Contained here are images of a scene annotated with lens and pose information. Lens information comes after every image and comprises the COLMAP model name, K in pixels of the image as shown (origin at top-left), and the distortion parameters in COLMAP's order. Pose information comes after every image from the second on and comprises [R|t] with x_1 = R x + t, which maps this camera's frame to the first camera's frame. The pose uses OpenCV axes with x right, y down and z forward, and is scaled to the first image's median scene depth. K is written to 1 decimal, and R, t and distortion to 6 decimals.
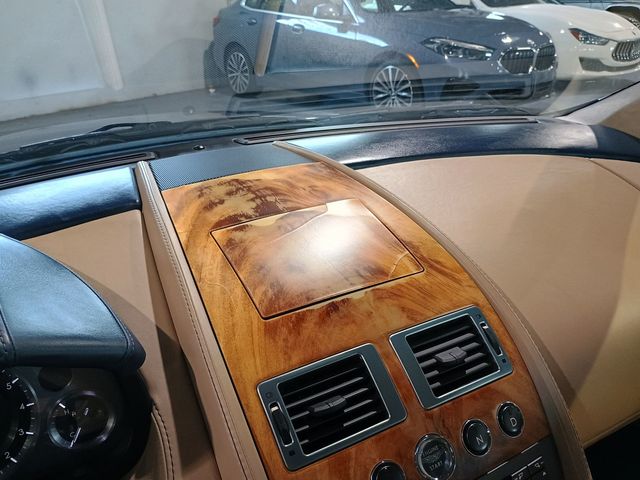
lens RADIAL K [[562.2, 0, 320.5], [0, 562.2, 245.2], [0, 0, 1]] dist [0.059758, -0.077911]
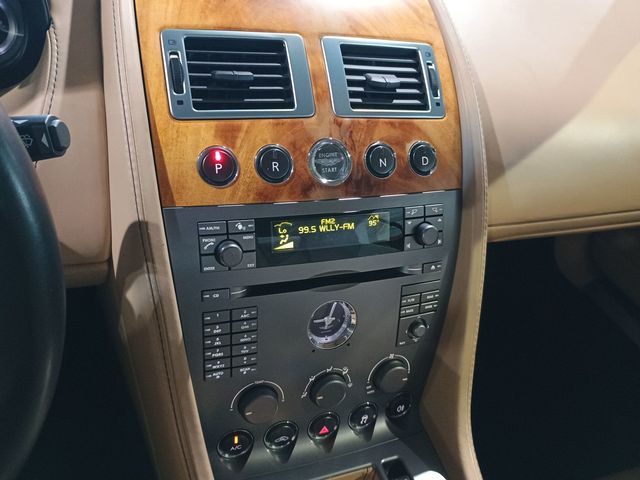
lens RADIAL K [[562.2, 0, 325.3], [0, 562.2, 235.2], [0, 0, 1]] dist [0.059758, -0.077911]
pose [[0.966842, 0.255235, 0.008425, 0.190266], [-0.250262, 0.940401, 0.230251, 0.239045], [0.050845, -0.224725, 0.973095, 0.026477]]
